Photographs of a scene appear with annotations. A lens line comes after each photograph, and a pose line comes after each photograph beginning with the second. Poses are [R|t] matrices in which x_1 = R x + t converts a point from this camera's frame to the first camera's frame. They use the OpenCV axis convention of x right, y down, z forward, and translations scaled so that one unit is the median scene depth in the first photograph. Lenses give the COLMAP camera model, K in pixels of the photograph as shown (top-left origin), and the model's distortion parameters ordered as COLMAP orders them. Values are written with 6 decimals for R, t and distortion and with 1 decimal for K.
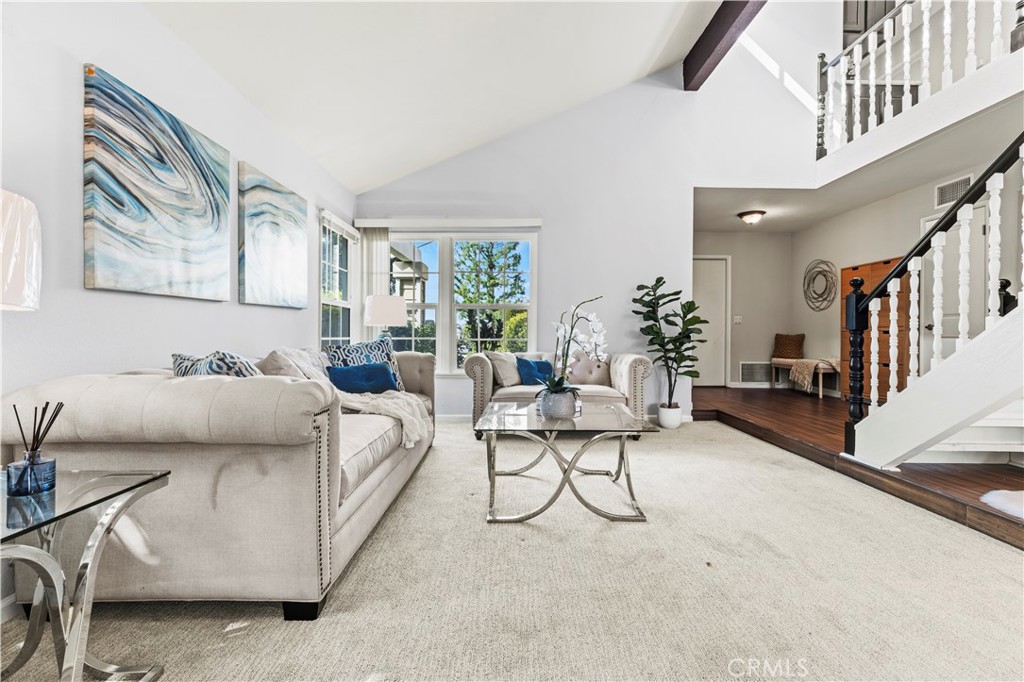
lens RADIAL K [[460.8, 0, 508.2], [0, 460.8, 339.1], [0, 0, 1]] dist [0.004125, -0.002968]
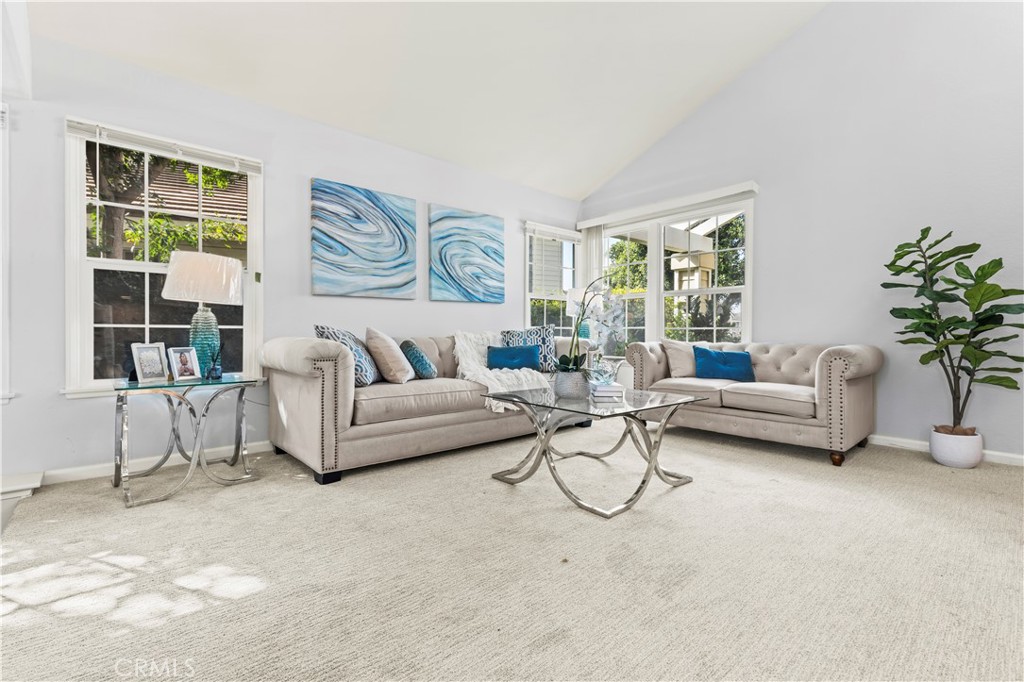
lens RADIAL K [[460.8, 0, 507.9], [0, 460.8, 336.2], [0, 0, 1]] dist [0.004125, -0.002968]
pose [[0.661113, 0.002526, -0.750282, 0.455032], [-0.009012, 0.999949, -0.004575, 0.027858], [0.750232, 0.009786, 0.661102, 0.145590]]
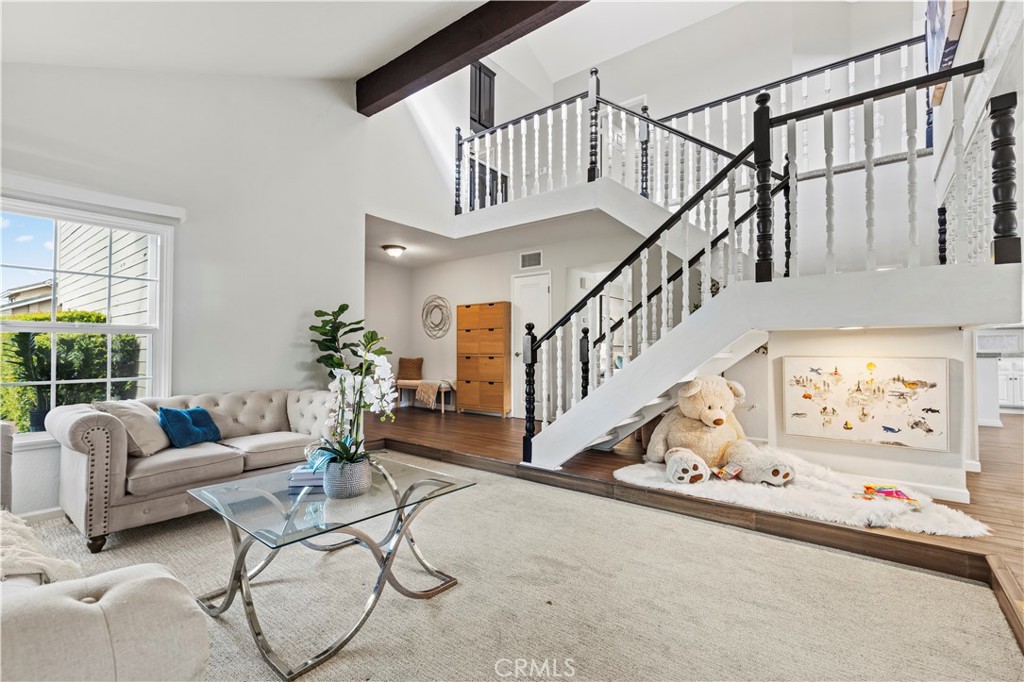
lens RADIAL K [[460.8, 0, 512.7], [0, 460.8, 344.3], [0, 0, 1]] dist [0.004125, -0.002968]
pose [[0.616741, 0.005030, 0.787150, -0.199916], [0.011756, 0.999809, -0.015599, -0.038555], [-0.787078, 0.018874, 0.616564, 0.180281]]
